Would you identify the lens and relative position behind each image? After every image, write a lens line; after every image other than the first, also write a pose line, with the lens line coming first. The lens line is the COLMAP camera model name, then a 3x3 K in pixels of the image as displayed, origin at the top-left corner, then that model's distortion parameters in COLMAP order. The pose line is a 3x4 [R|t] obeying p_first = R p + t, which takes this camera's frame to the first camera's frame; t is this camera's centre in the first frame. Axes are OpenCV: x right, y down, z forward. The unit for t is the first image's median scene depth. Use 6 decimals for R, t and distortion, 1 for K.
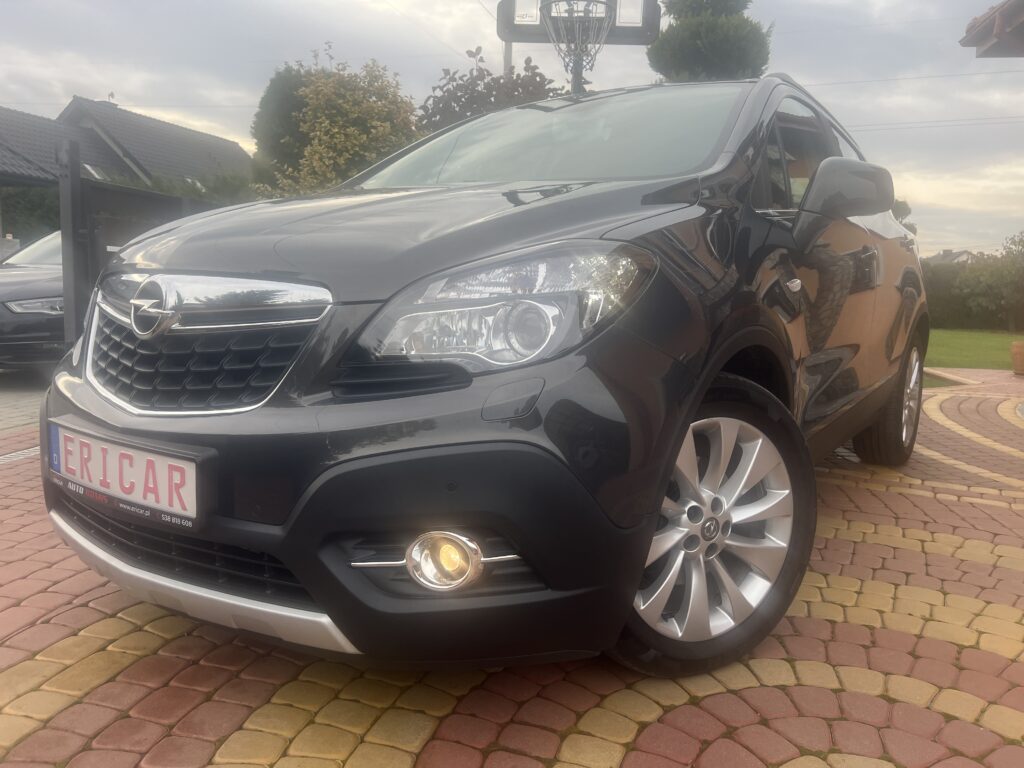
lens RADIAL K [[782.2, 0, 511.9], [0, 782.2, 380.4], [0, 0, 1]] dist [0.066476, -0.068939]
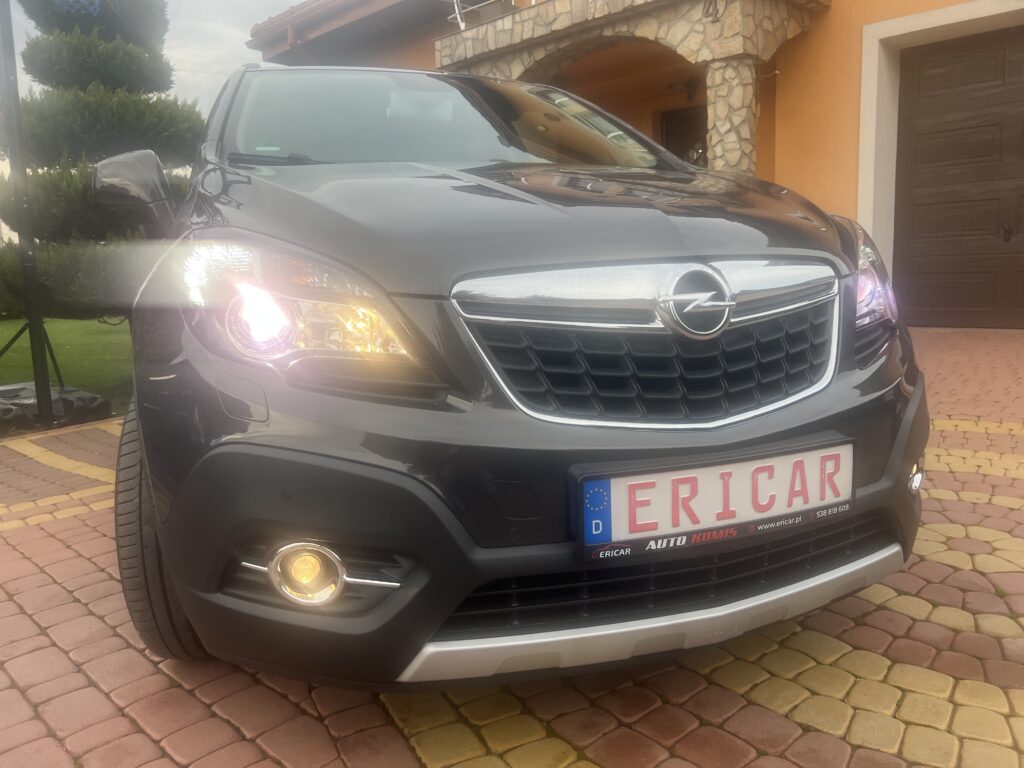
lens RADIAL K [[783.4, 0, 520.2], [0, 783.4, 373.7], [0, 0, 1]] dist [0.042144, -0.045387]
pose [[0.540118, -0.166288, 0.824998, -1.180781], [0.157715, 0.982917, 0.094864, -0.117421], [-0.826679, 0.078877, 0.557117, 0.646695]]
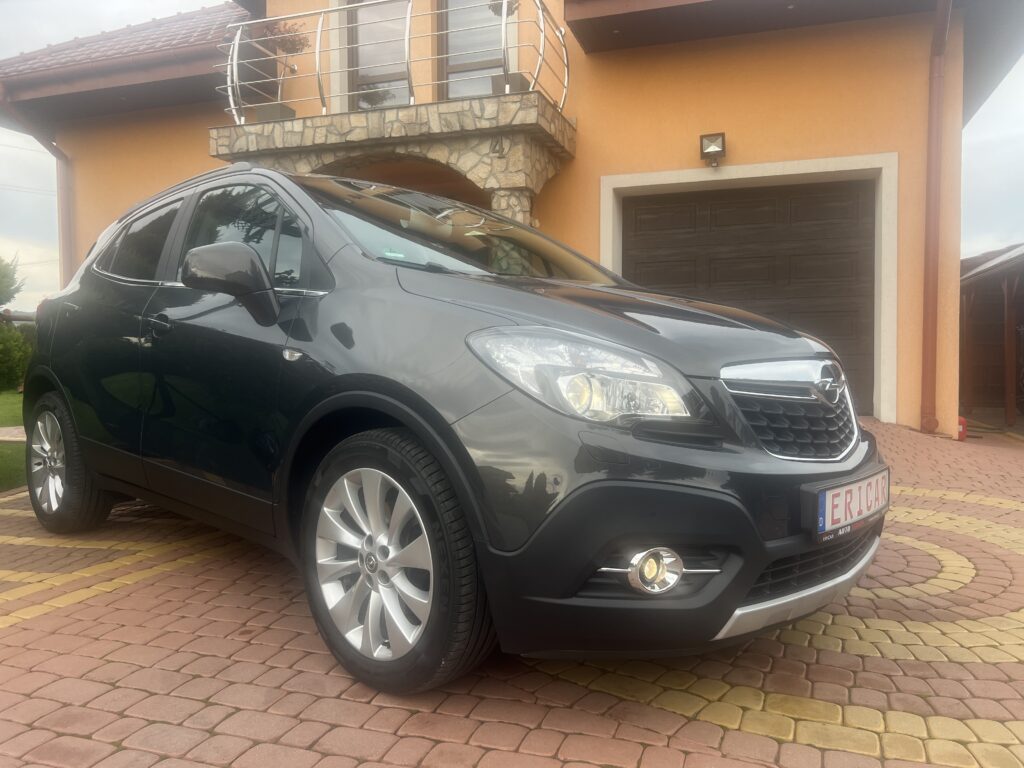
lens RADIAL K [[782.7, 0, 521.0], [0, 782.7, 377.3], [0, 0, 1]] dist [0.049689, -0.054415]
pose [[0.121455, -0.068042, 0.990262, -1.761993], [0.132635, 0.989813, 0.051744, -0.229410], [-0.983695, 0.125059, 0.129242, 1.256732]]
